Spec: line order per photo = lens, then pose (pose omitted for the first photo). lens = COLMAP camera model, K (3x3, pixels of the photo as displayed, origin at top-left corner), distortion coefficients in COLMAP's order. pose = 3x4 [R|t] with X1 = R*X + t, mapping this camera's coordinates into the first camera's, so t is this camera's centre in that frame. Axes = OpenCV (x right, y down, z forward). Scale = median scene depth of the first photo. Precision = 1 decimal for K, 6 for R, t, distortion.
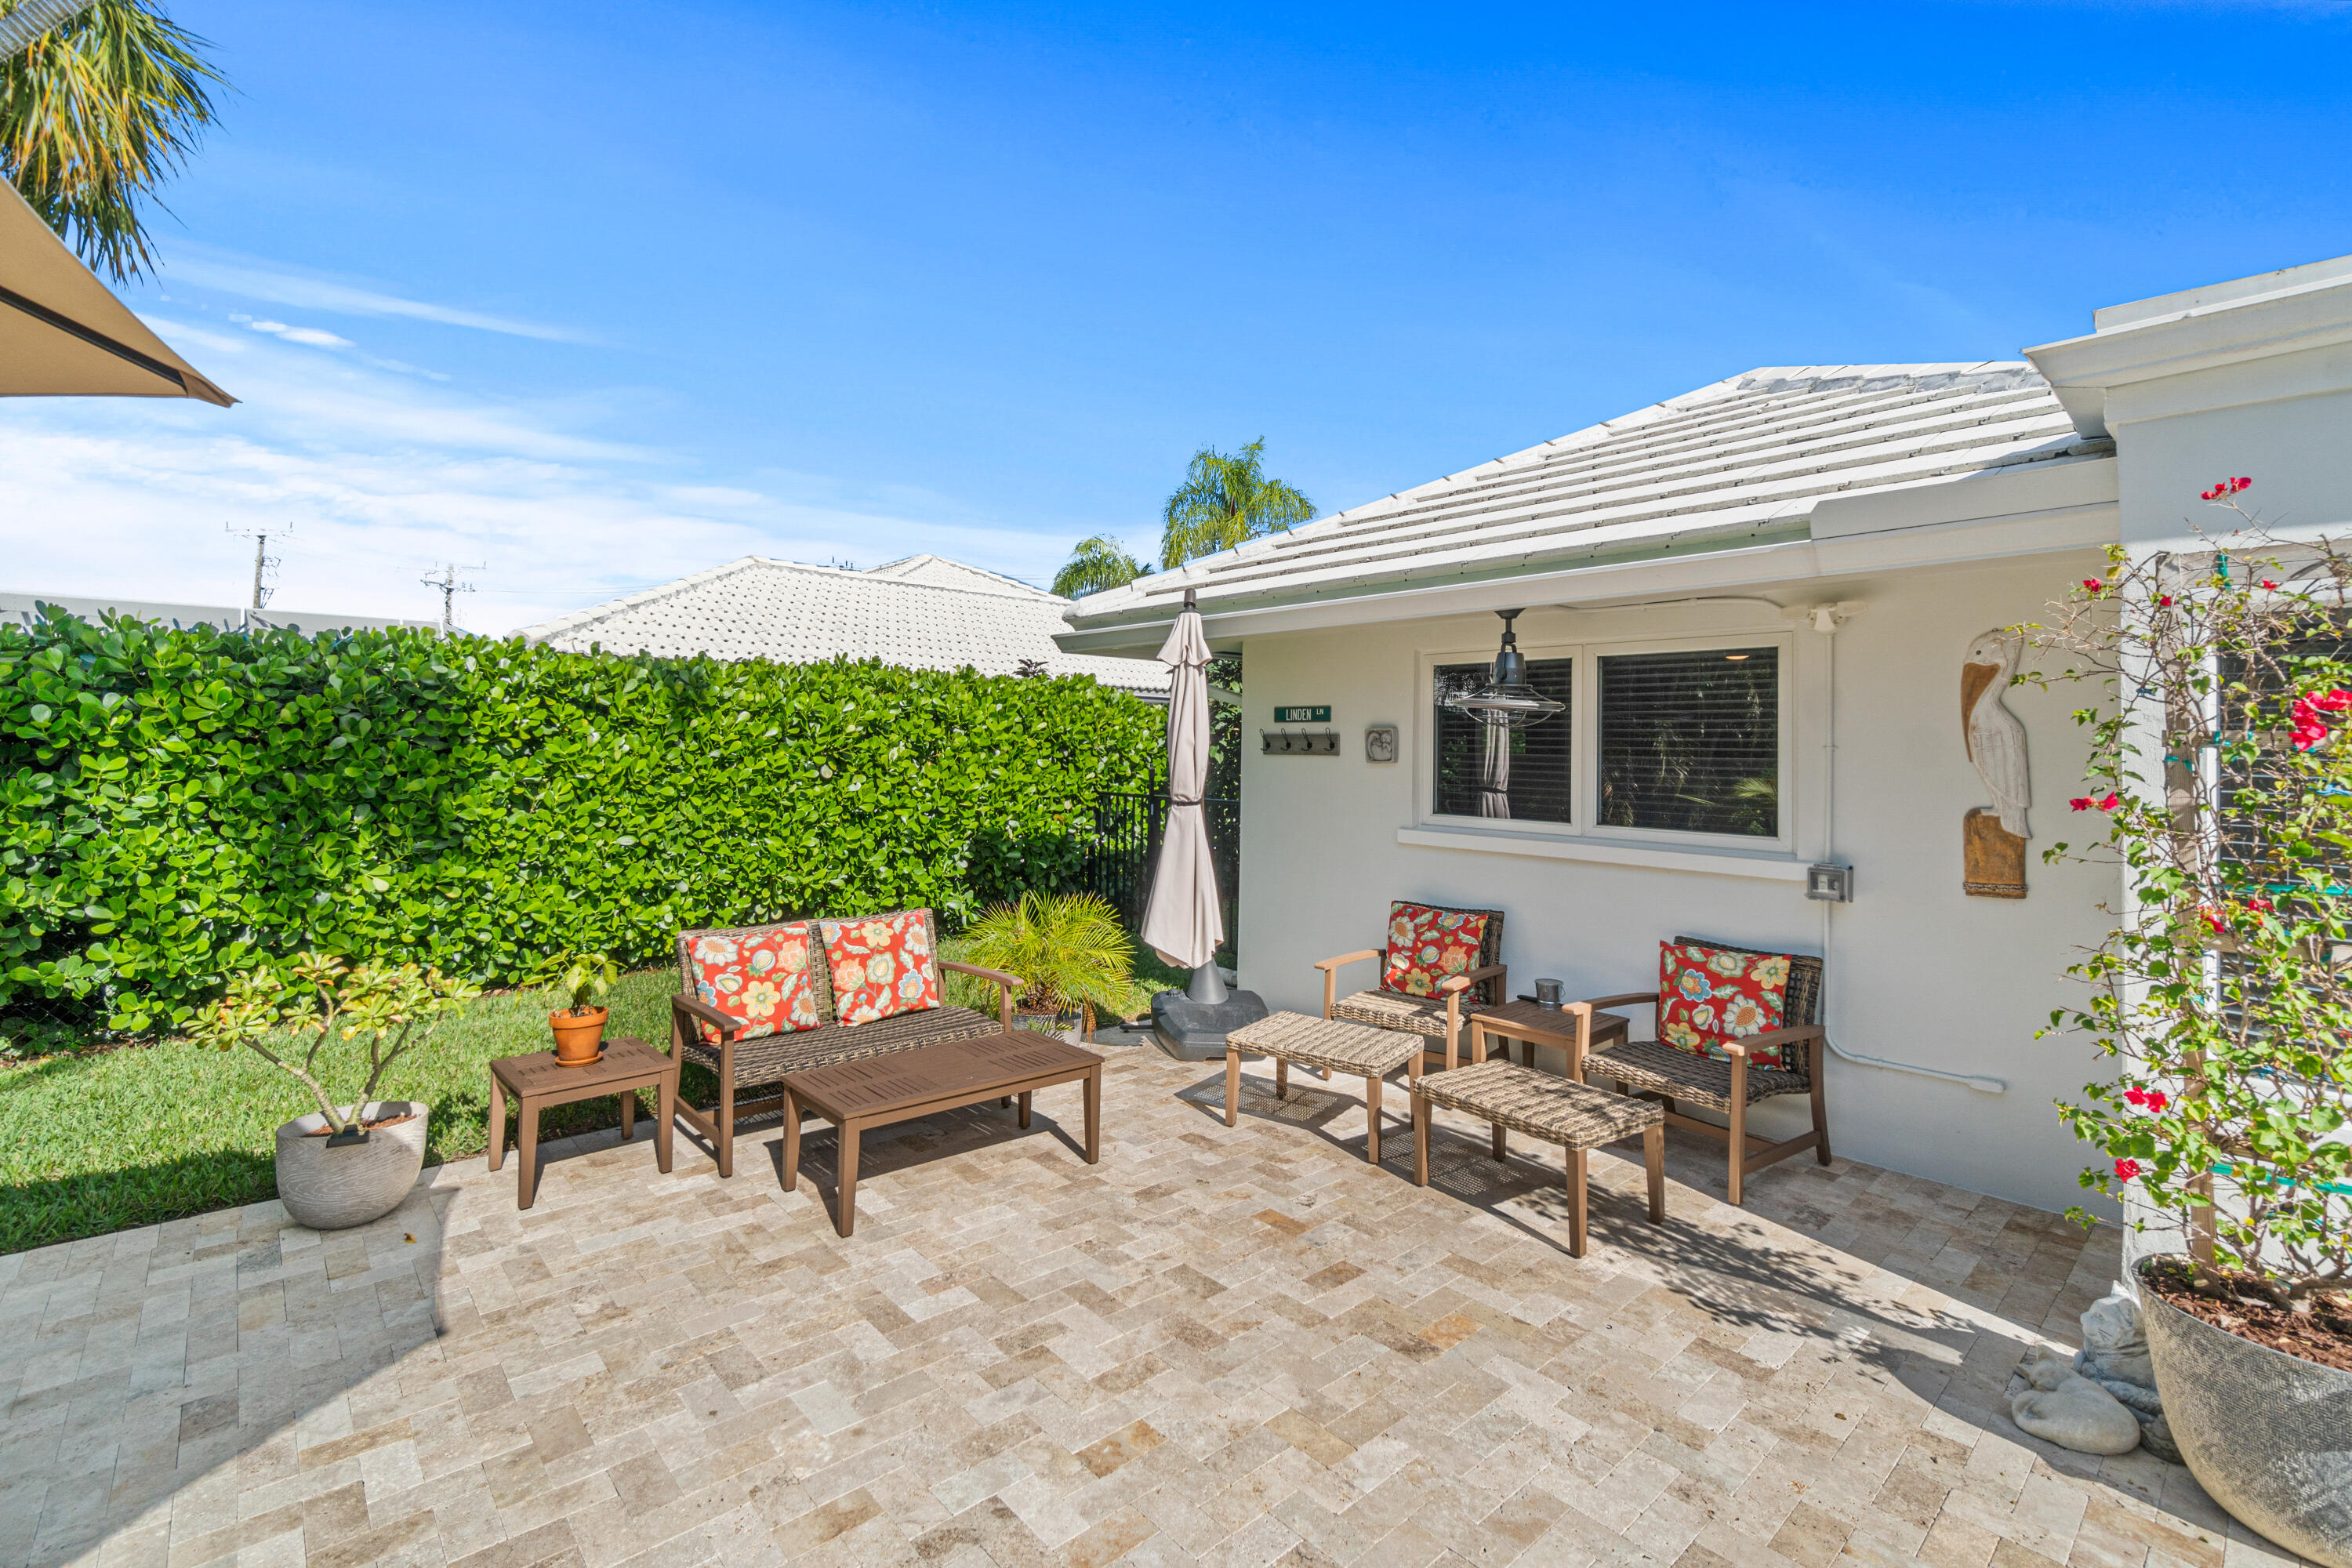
lens RADIAL K [[1039.7, 0, 1132.9], [0, 1039.7, 754.8], [0, 0, 1]] dist [0.001142, 0.000485]
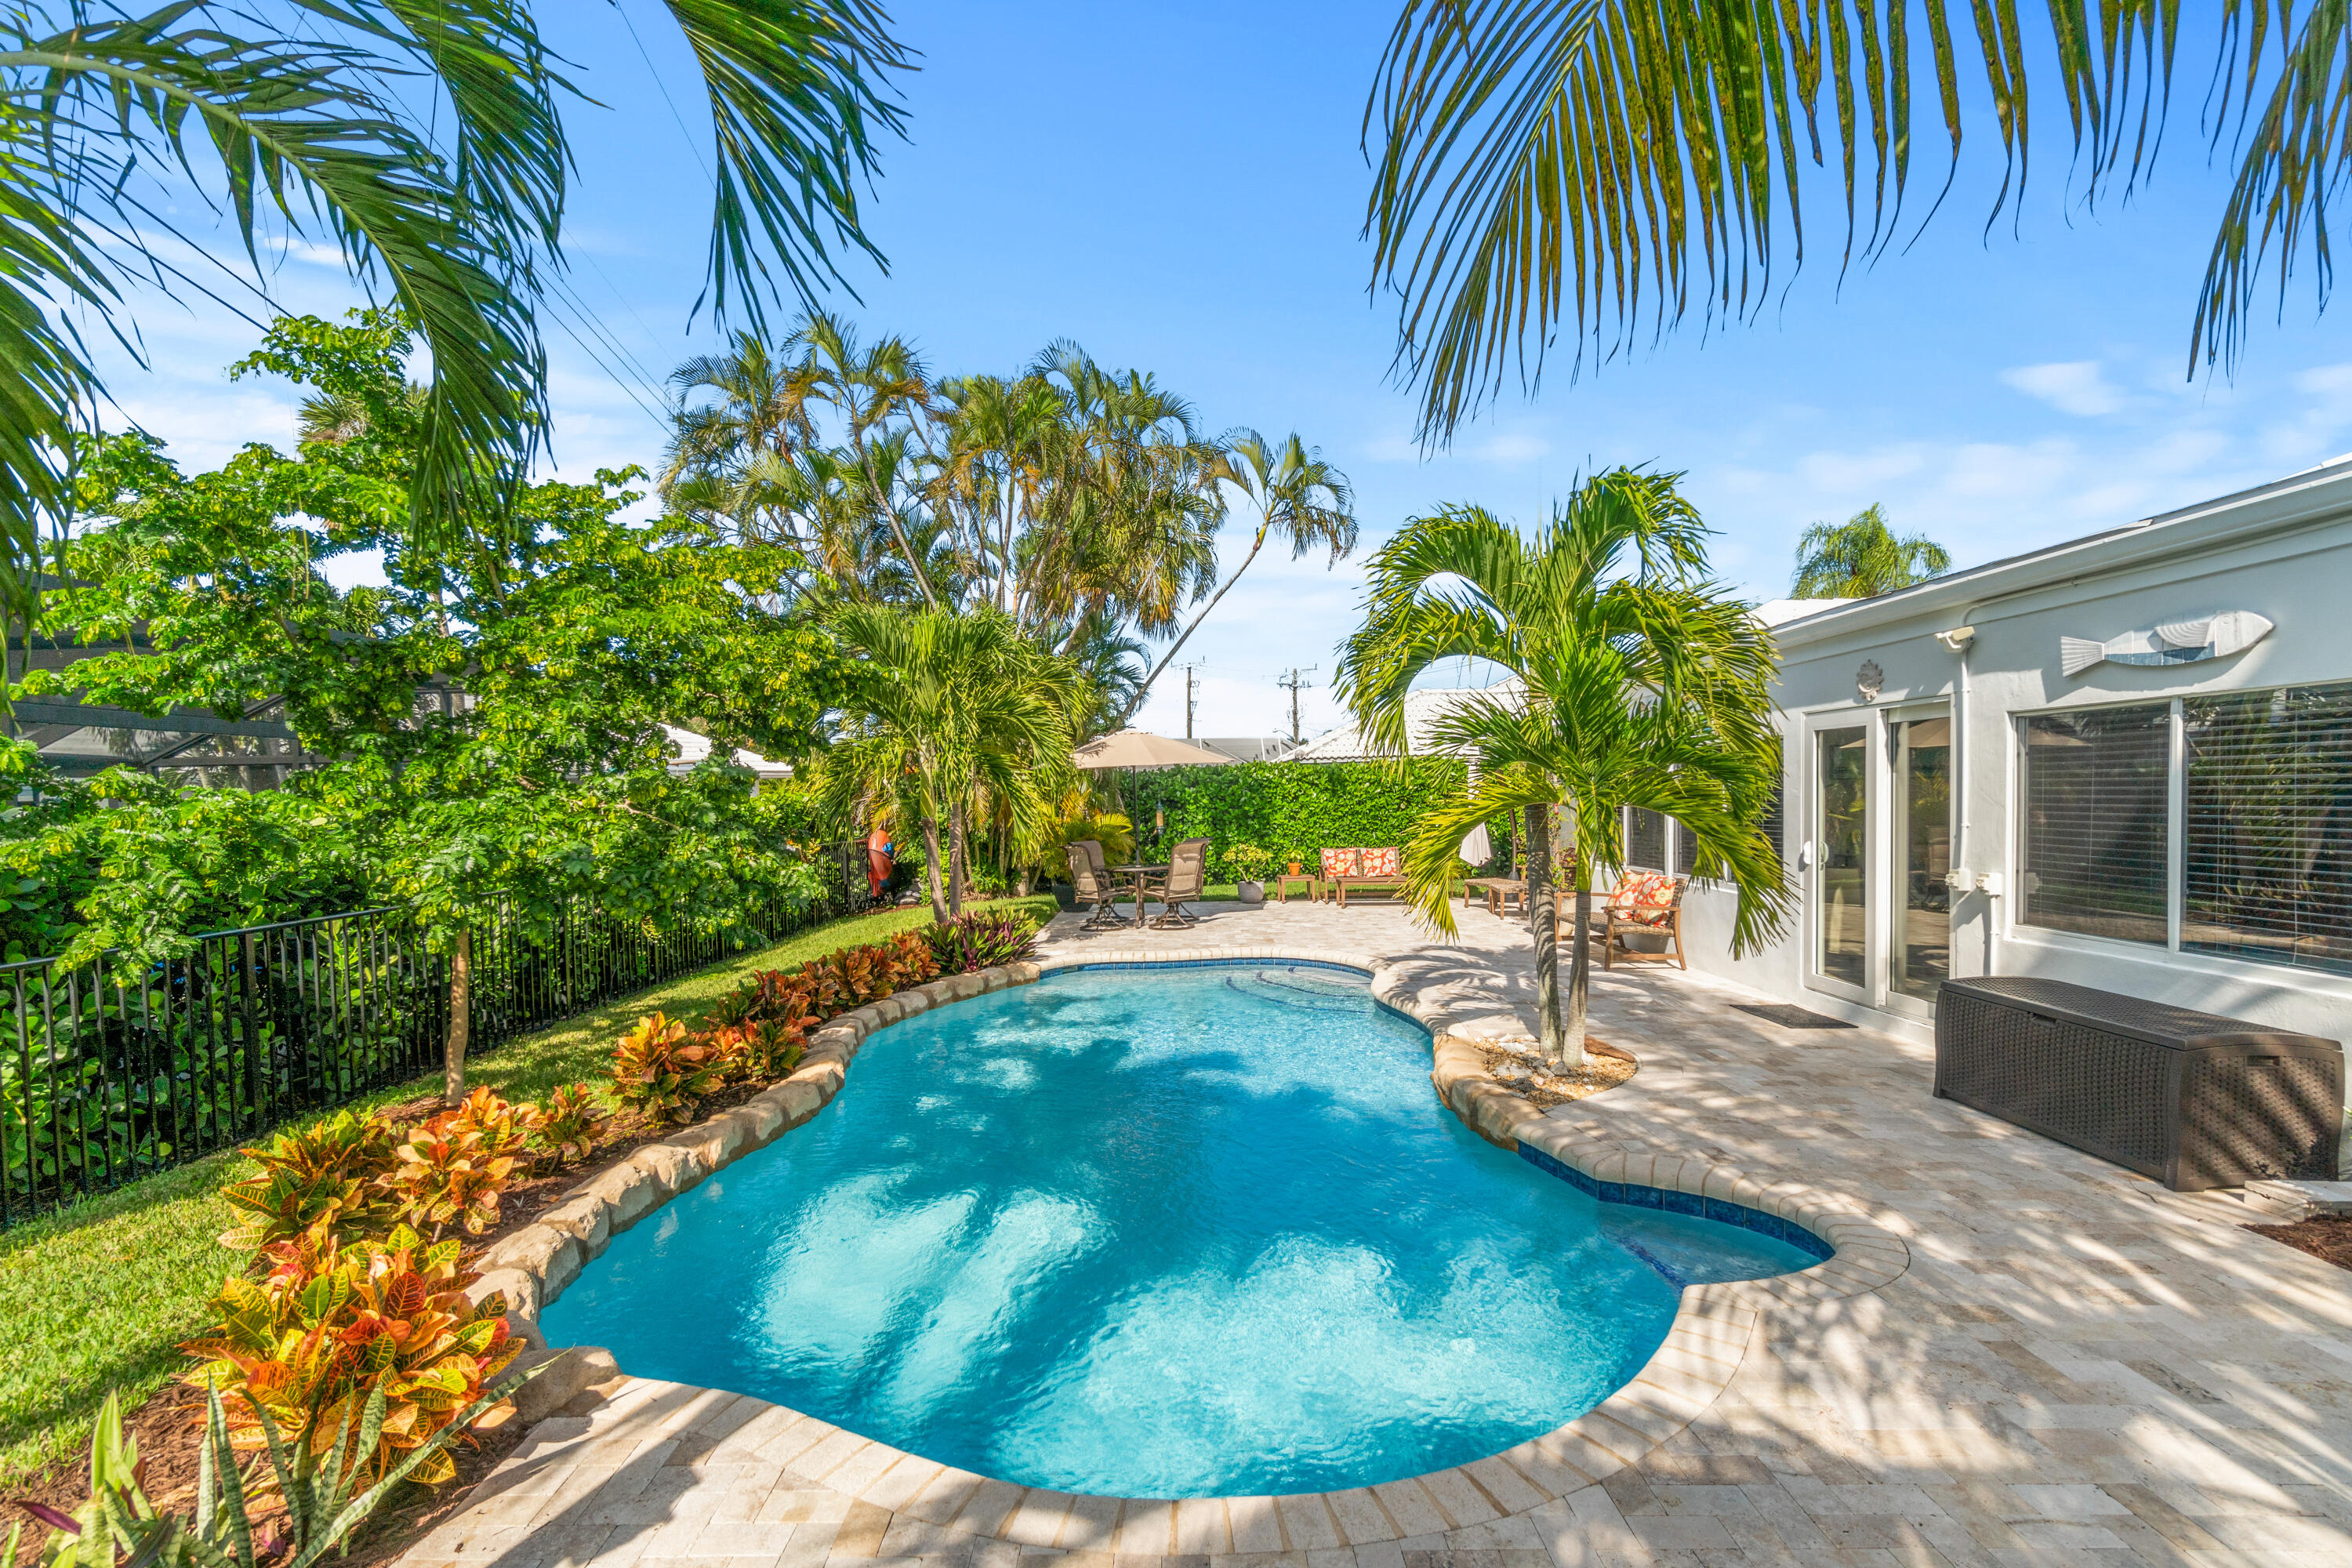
lens RADIAL K [[1051.7, 0, 1168.6], [0, 1051.7, 852.0], [0, 0, 1]] dist [-0.000372, 0.000288]
pose [[0.757853, 0.004242, -0.652412, 1.442564], [0.024183, 0.999109, 0.034587, 0.040334], [0.651978, -0.041989, 0.757075, -1.974148]]
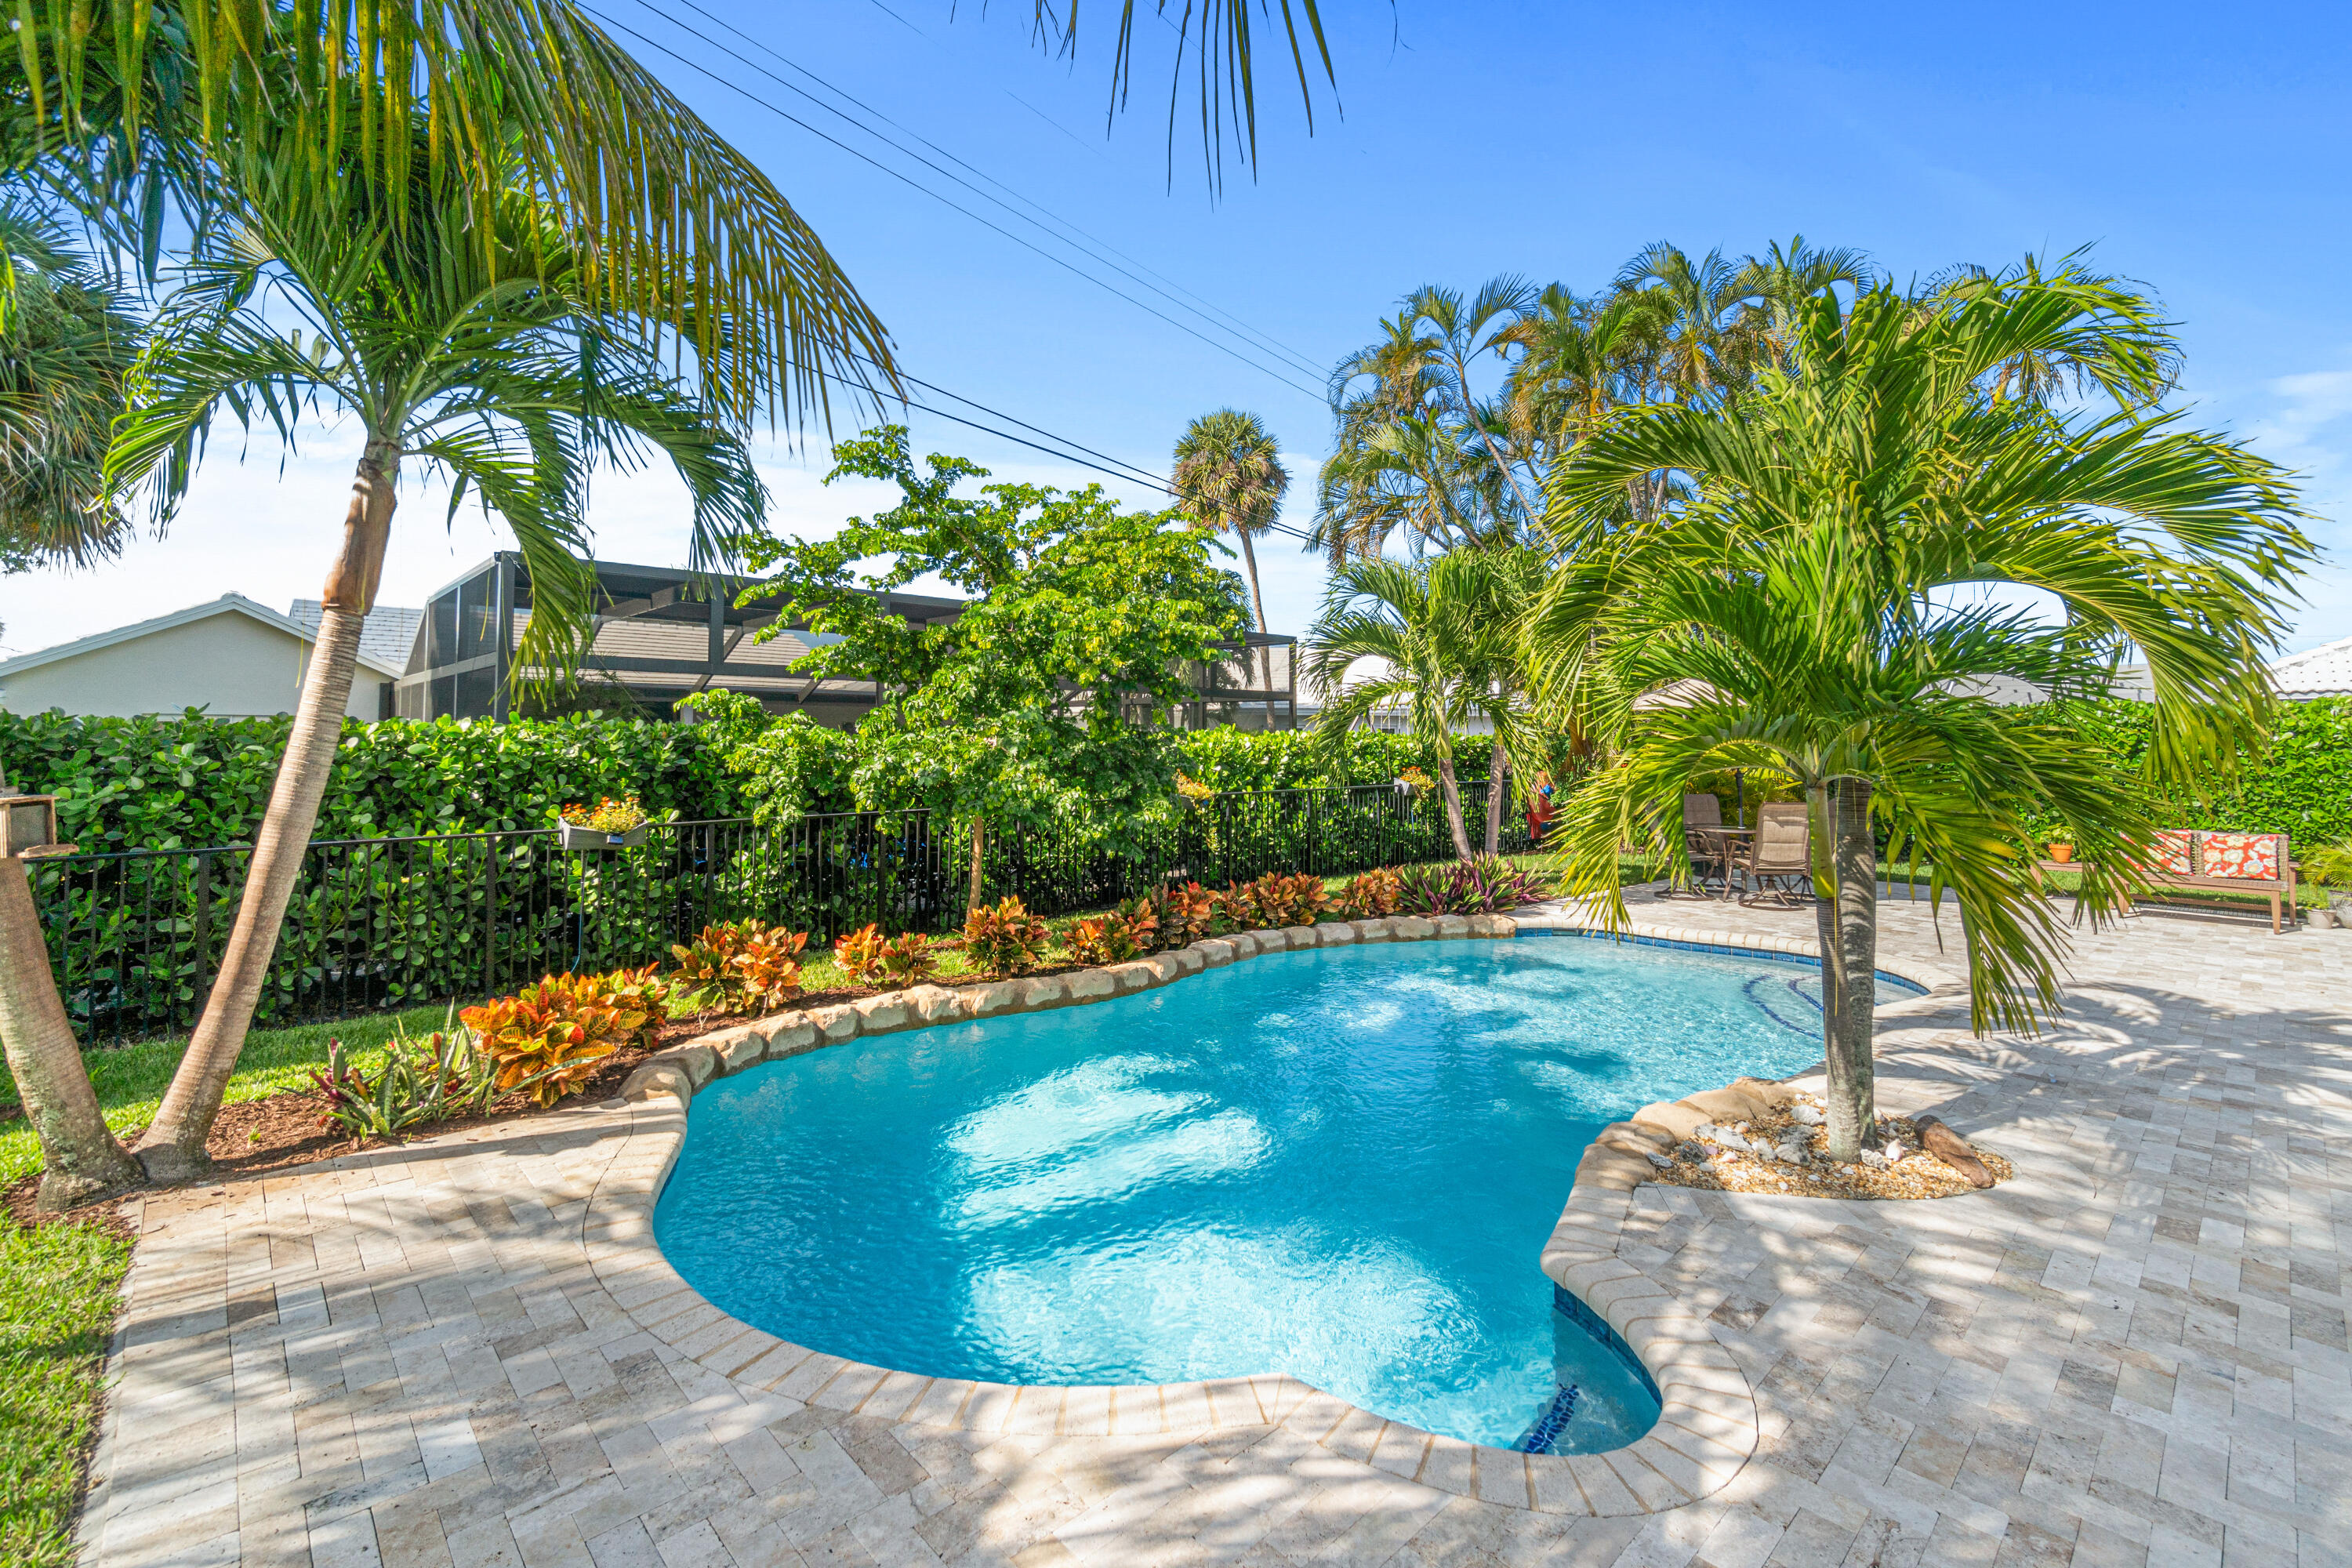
lens RADIAL K [[1039.7, 0, 1132.9], [0, 1039.7, 754.8], [0, 0, 1]] dist [0.001142, 0.000485]
pose [[0.035468, -0.000863, -0.999370, 1.806463], [-0.014426, 0.999895, -0.001376, 0.034178], [0.999267, 0.014465, 0.035451, -1.327480]]
